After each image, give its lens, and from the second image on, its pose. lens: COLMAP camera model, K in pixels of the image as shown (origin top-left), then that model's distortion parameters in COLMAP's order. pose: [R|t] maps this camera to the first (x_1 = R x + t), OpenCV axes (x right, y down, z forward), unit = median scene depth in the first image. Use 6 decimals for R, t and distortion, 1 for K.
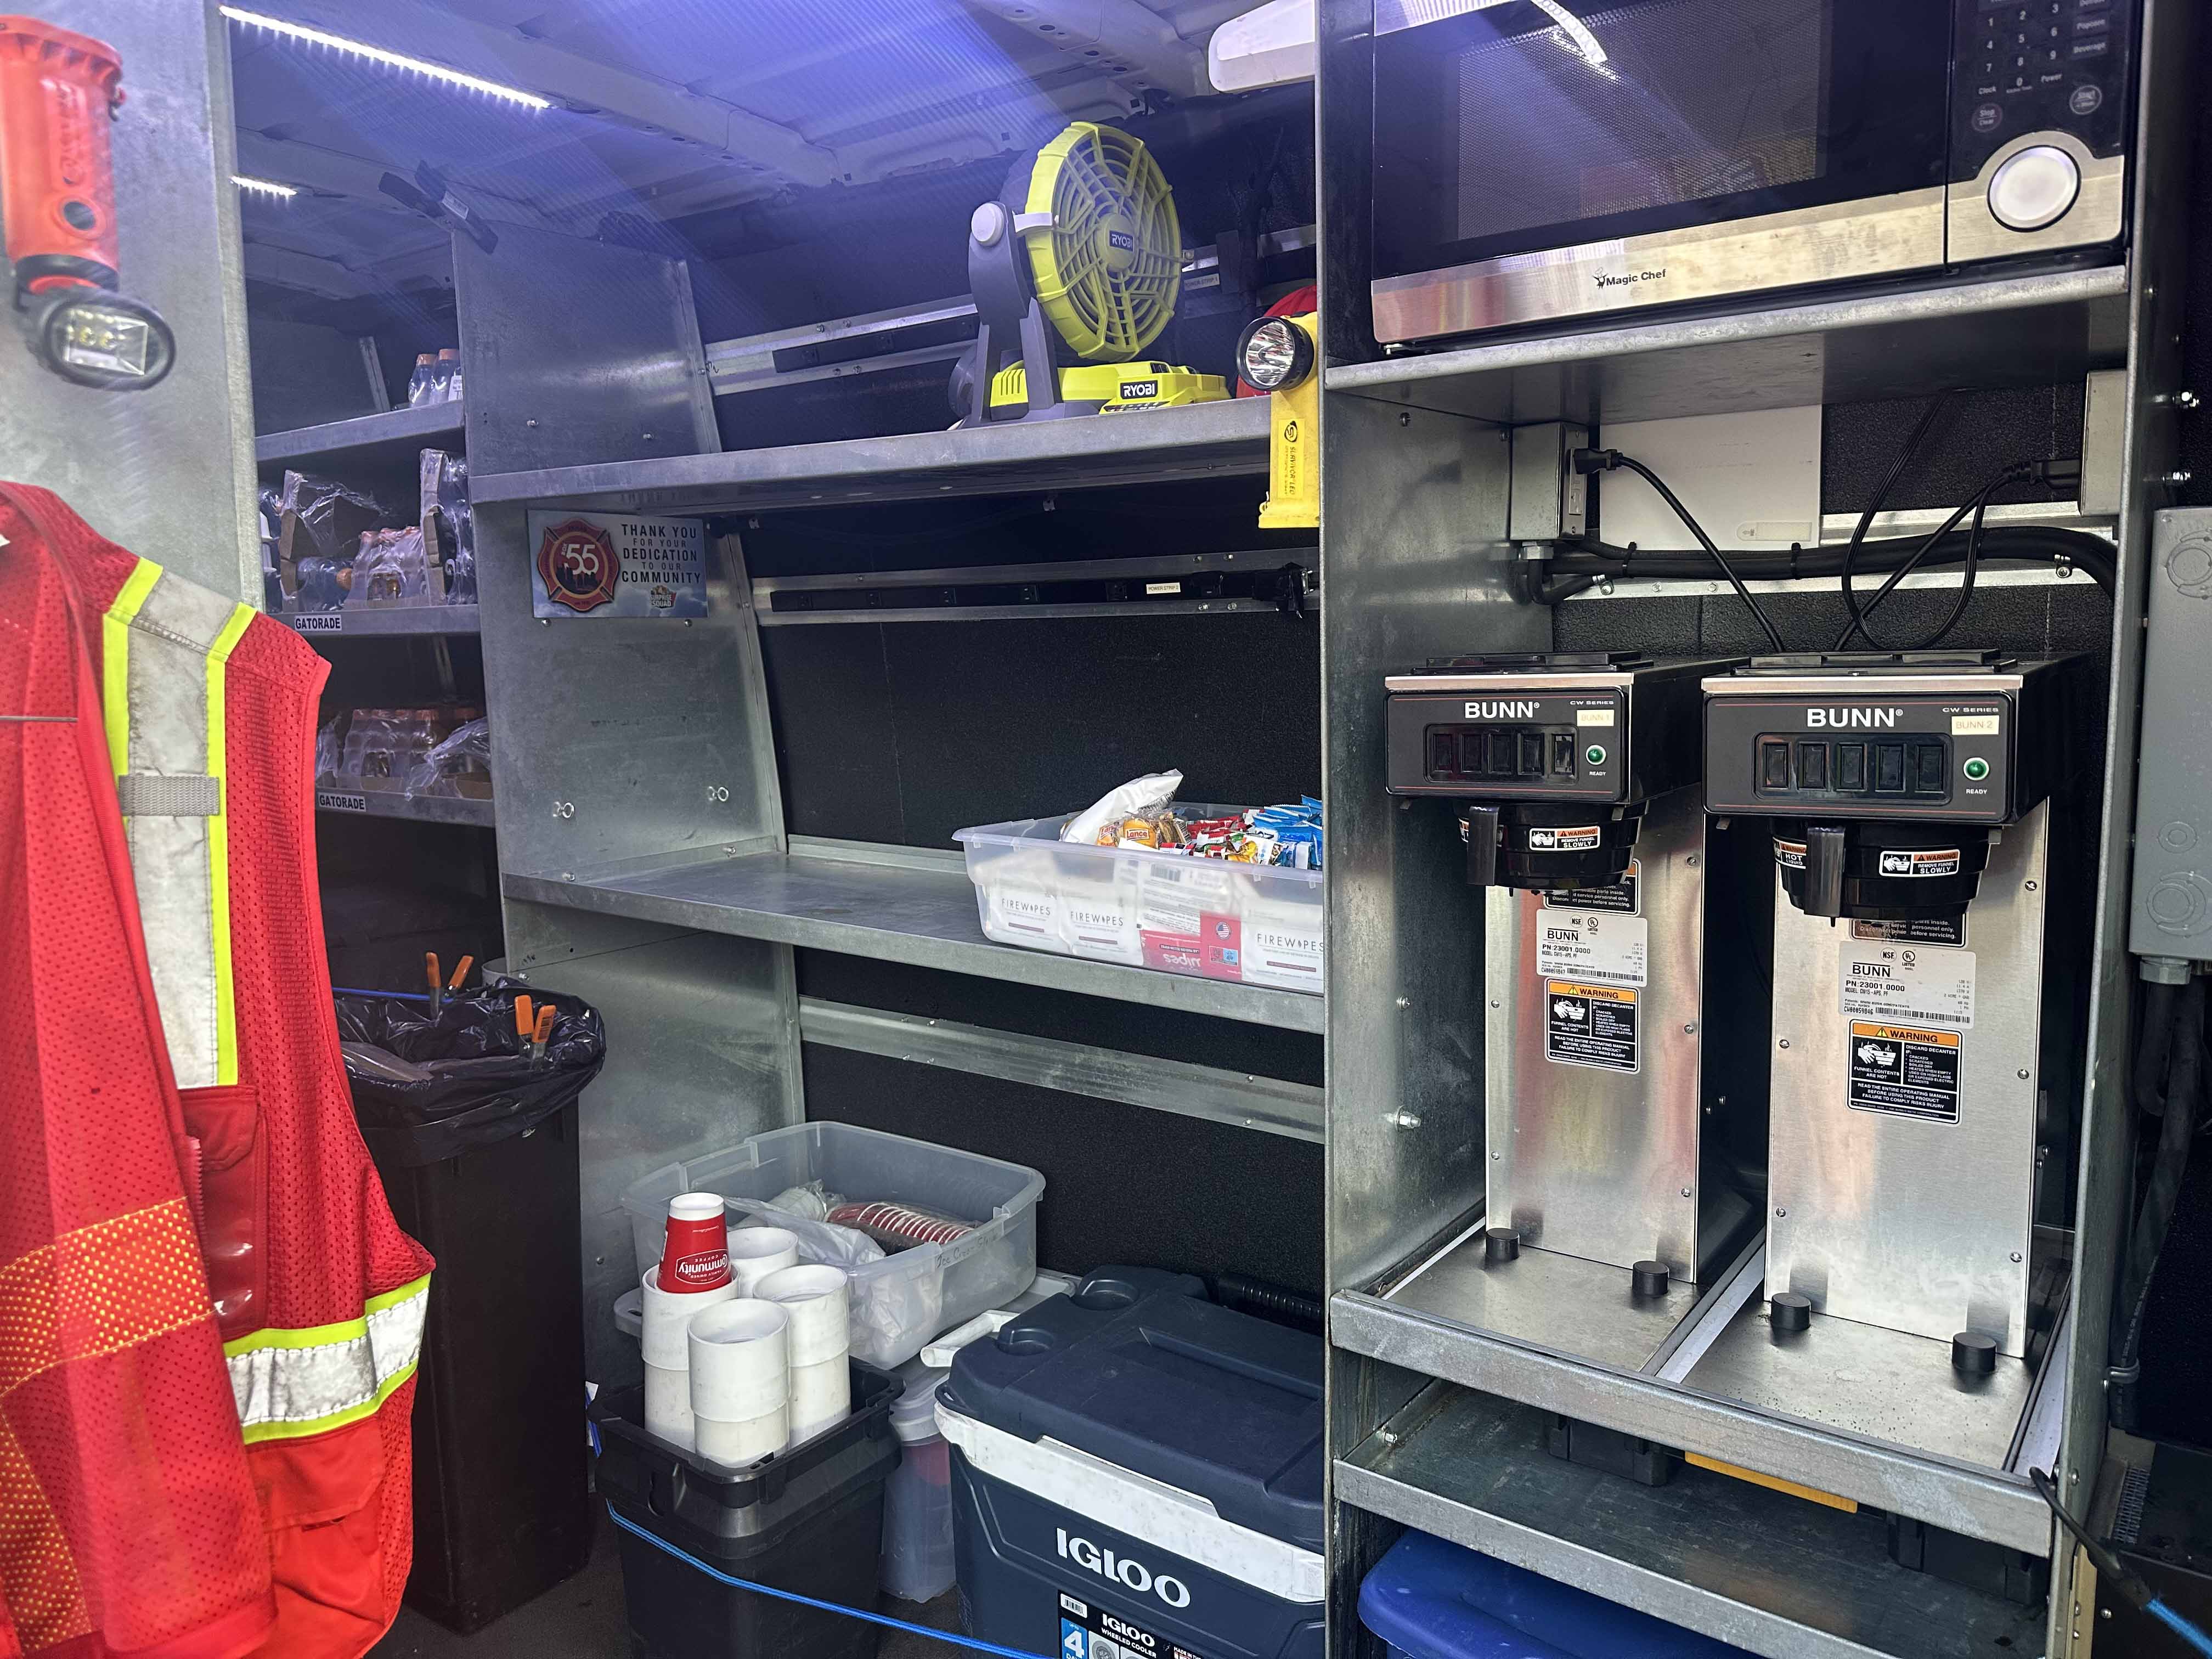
lens RADIAL K [[1555.1, 0, 1100.8], [0, 1555.1, 817.9], [0, 0, 1]] dist [0.101755, -0.146326]
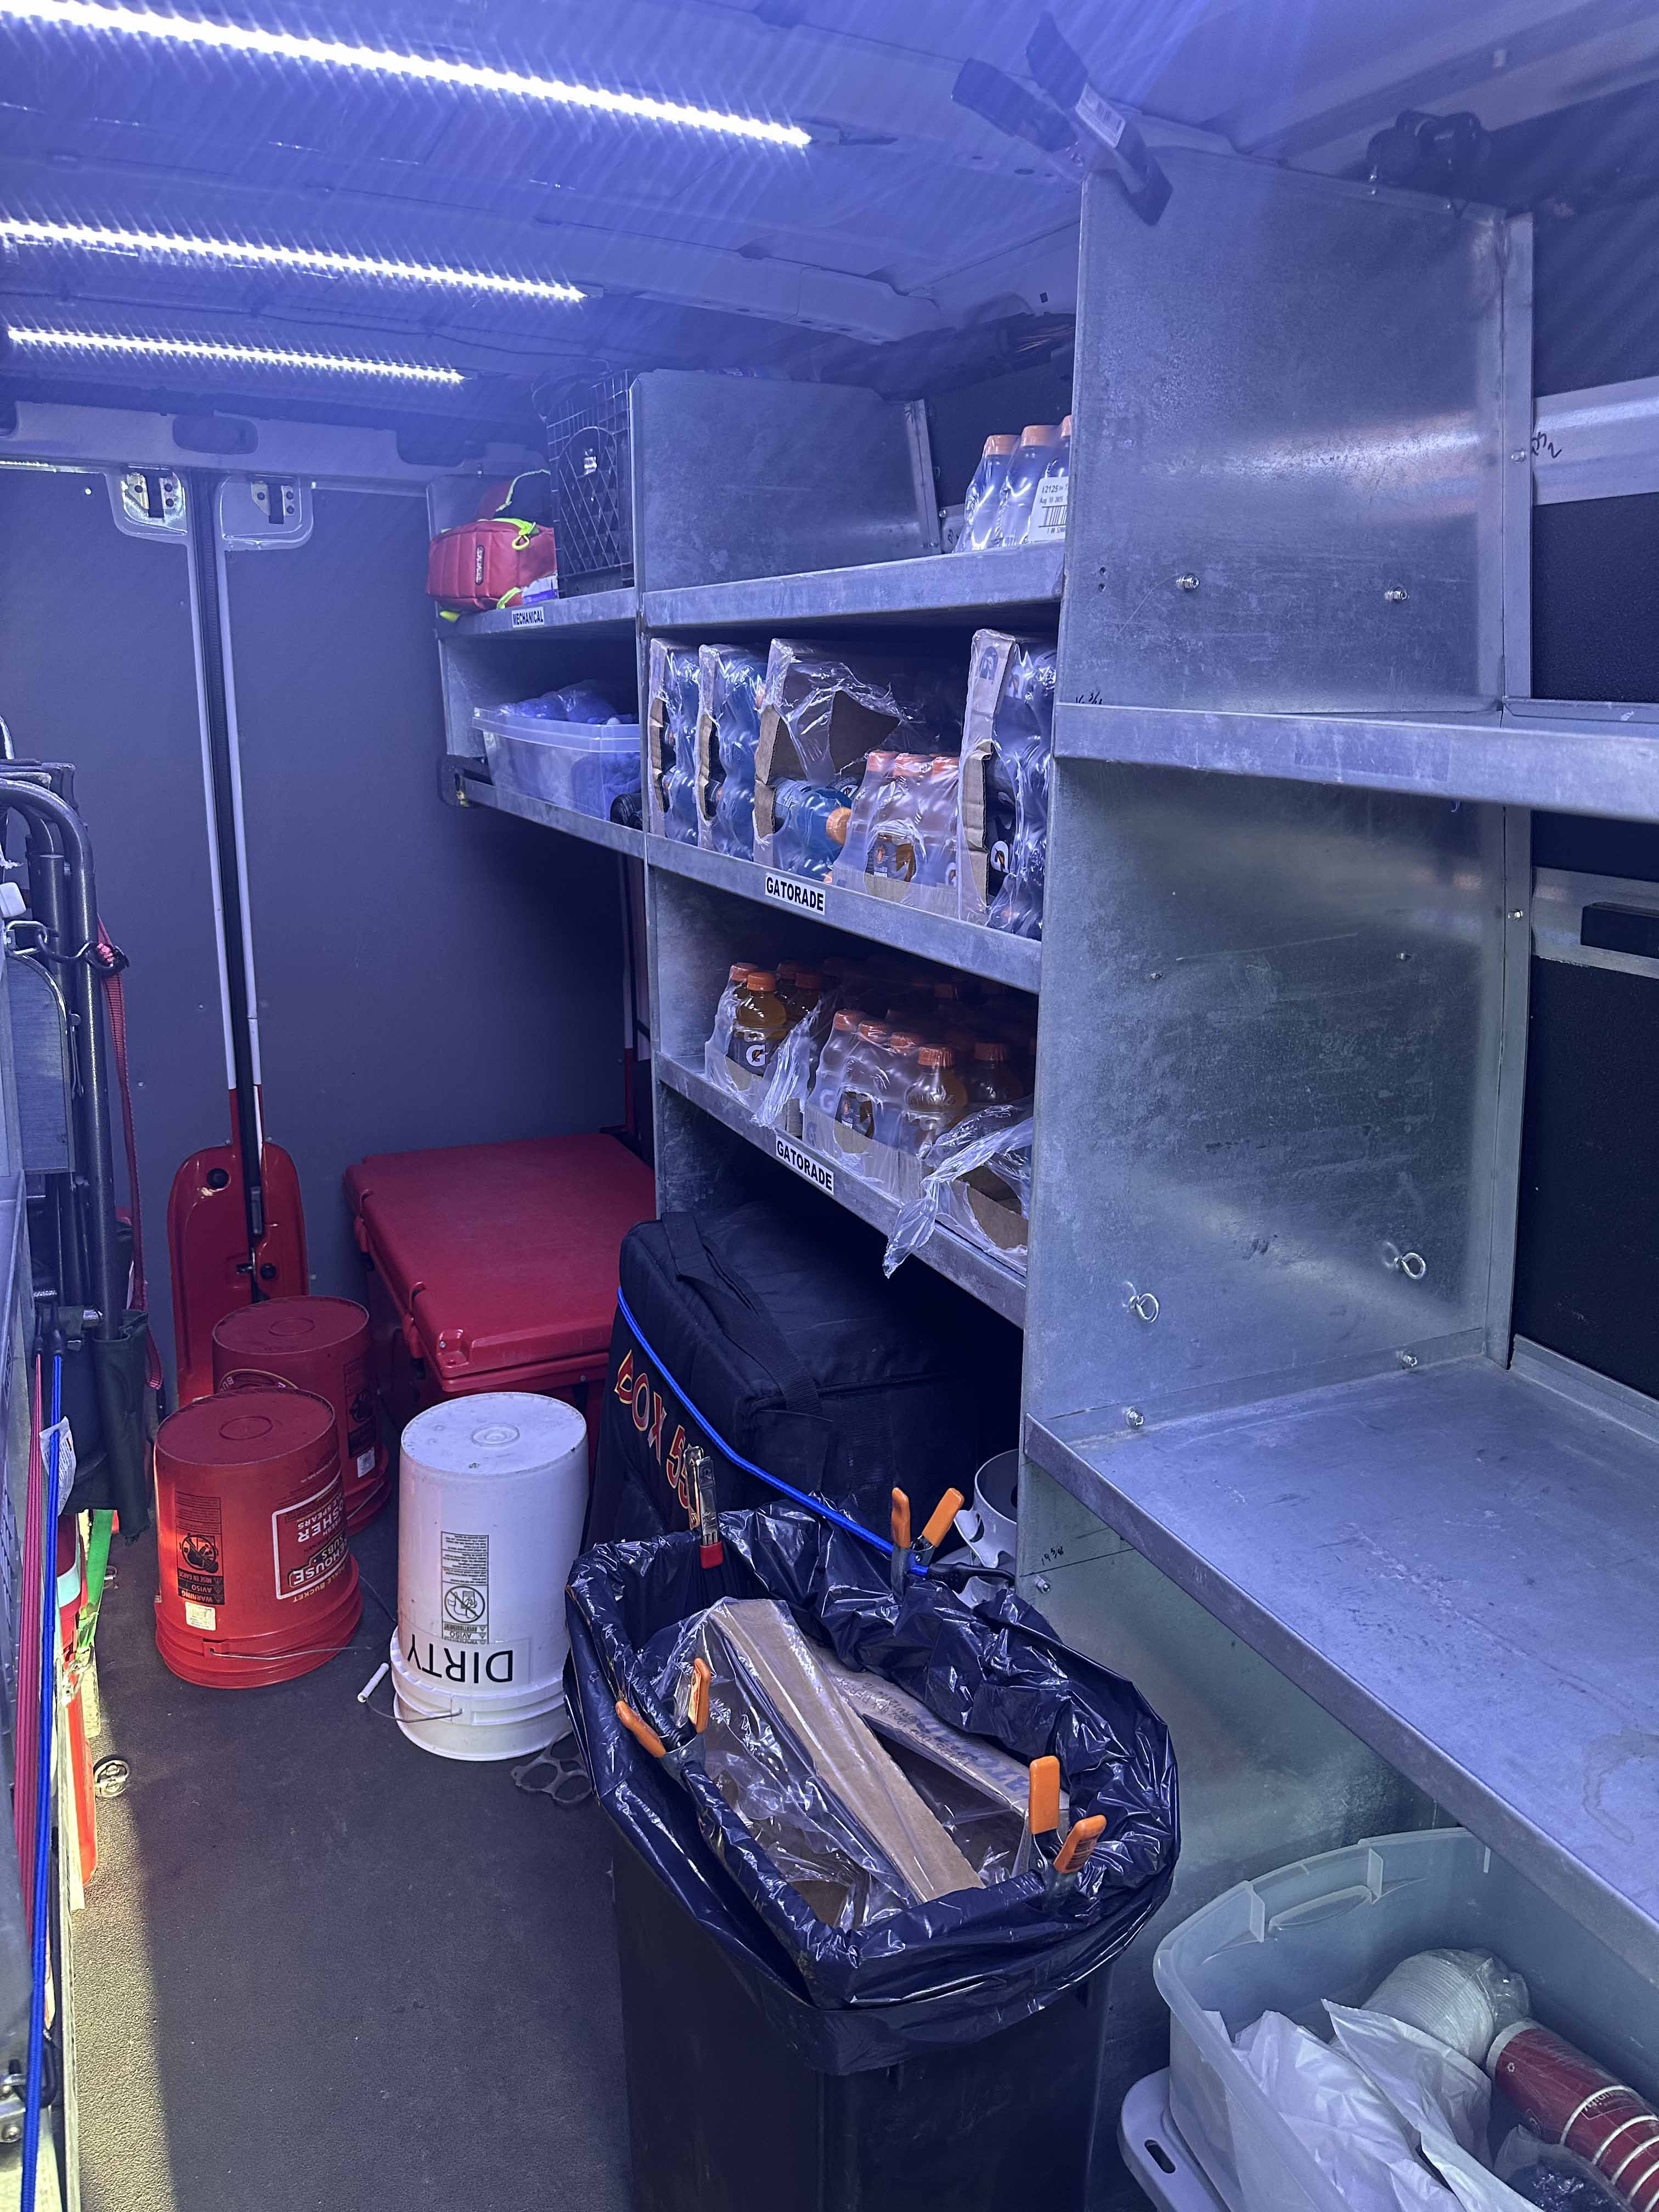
lens RADIAL K [[1553.5, 0, 792.3], [0, 1553.5, 1119.1], [0, 0, 1]] dist [0.010160, -0.031762]
pose [[0.876490, 0.160526, -0.453869, -0.211327], [-0.085790, 0.979761, 0.180853, -0.156325], [0.473715, -0.119578, 0.872522, 0.473753]]
